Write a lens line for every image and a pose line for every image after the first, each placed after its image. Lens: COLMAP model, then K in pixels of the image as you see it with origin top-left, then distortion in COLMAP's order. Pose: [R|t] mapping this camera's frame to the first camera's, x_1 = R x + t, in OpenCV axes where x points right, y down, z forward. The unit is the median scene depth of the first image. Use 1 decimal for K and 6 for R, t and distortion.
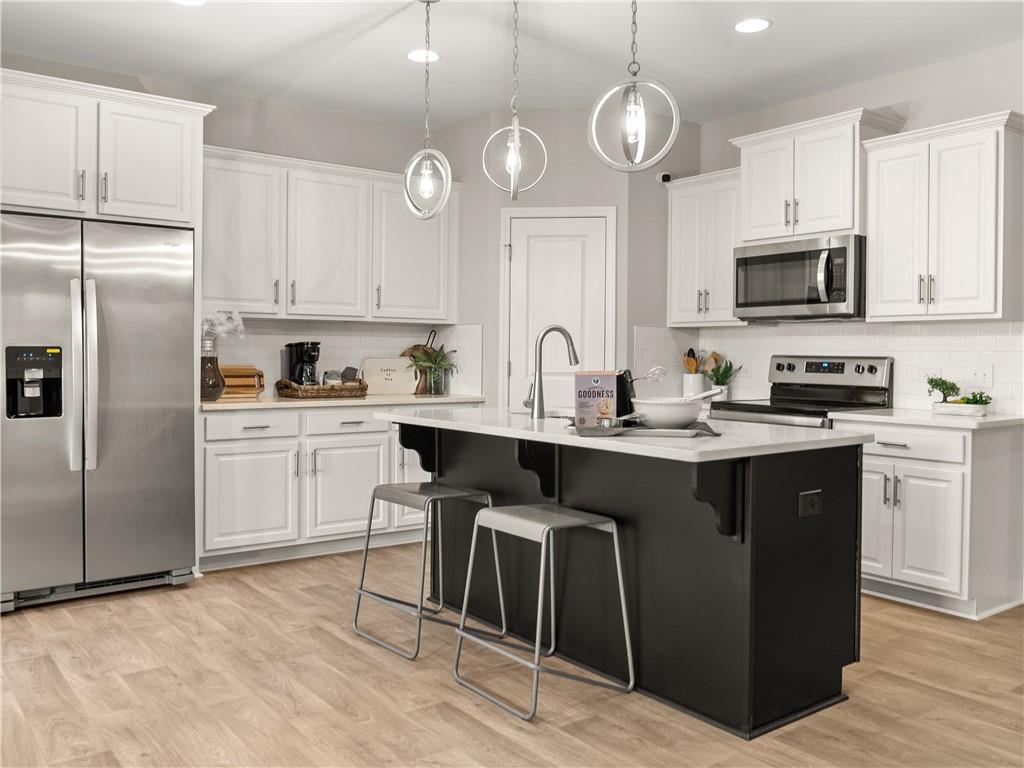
lens RADIAL K [[862.1, 0, 491.9], [0, 862.1, 376.6], [0, 0, 1]] dist [-0.000959, -0.001709]
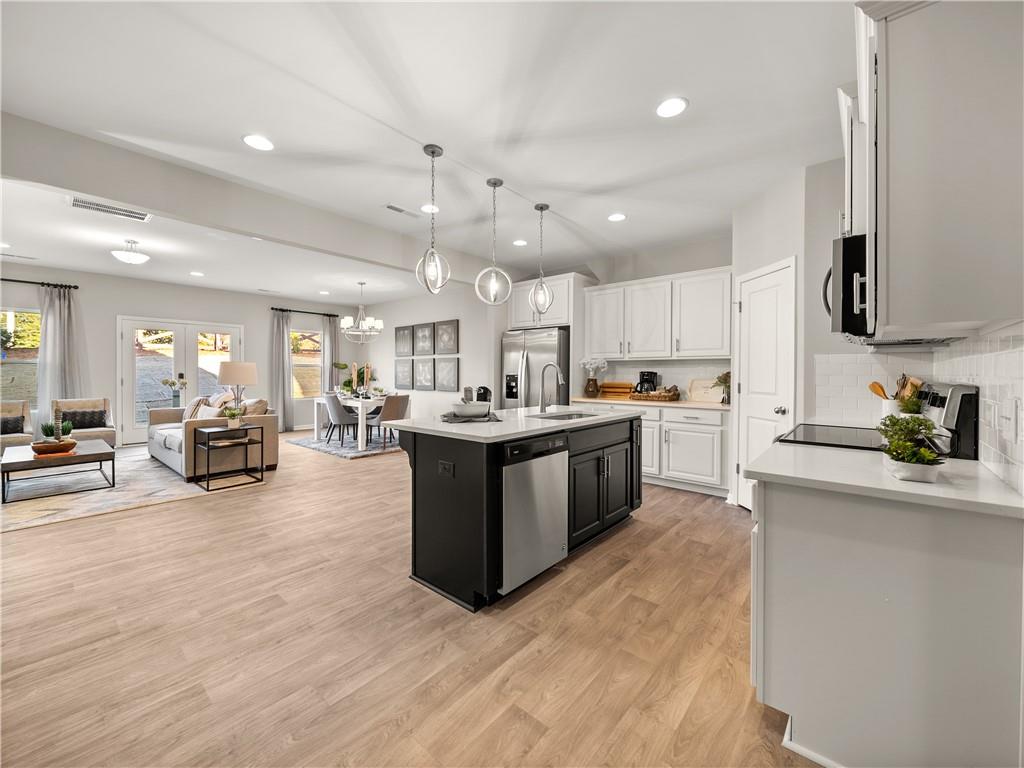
lens RADIAL K [[397.5, 0, 504.5], [0, 397.5, 382.2], [0, 0, 1]] dist [0.000249, 0.000074]
pose [[0.222030, 0.014351, -0.974934, 0.904054], [-0.029586, 0.999530, 0.007975, -0.021303], [0.974591, 0.027074, 0.222350, 0.745910]]
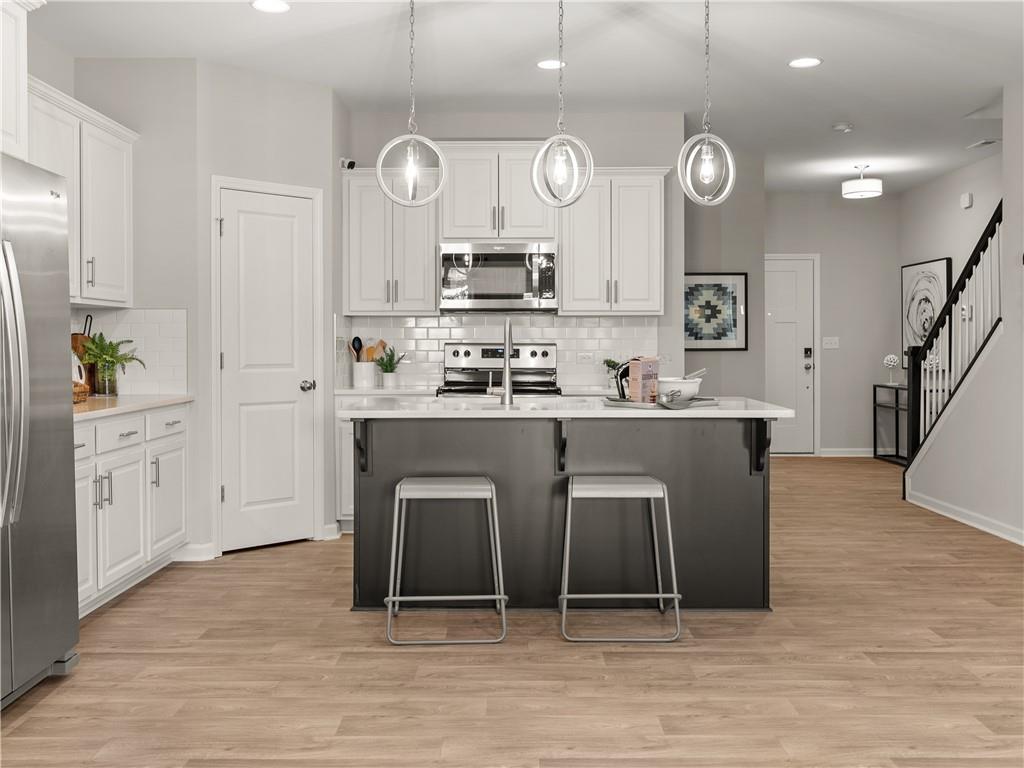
lens RADIAL K [[1018.7, 0, 493.9], [0, 1018.7, 382.3], [0, 0, 1]] dist [0.000608, 0.006725]
pose [[0.603839, -0.040019, 0.796101, -0.994679], [0.026133, 0.999196, 0.030407, -0.018680], [-0.796677, 0.002443, 0.604400, 0.252539]]
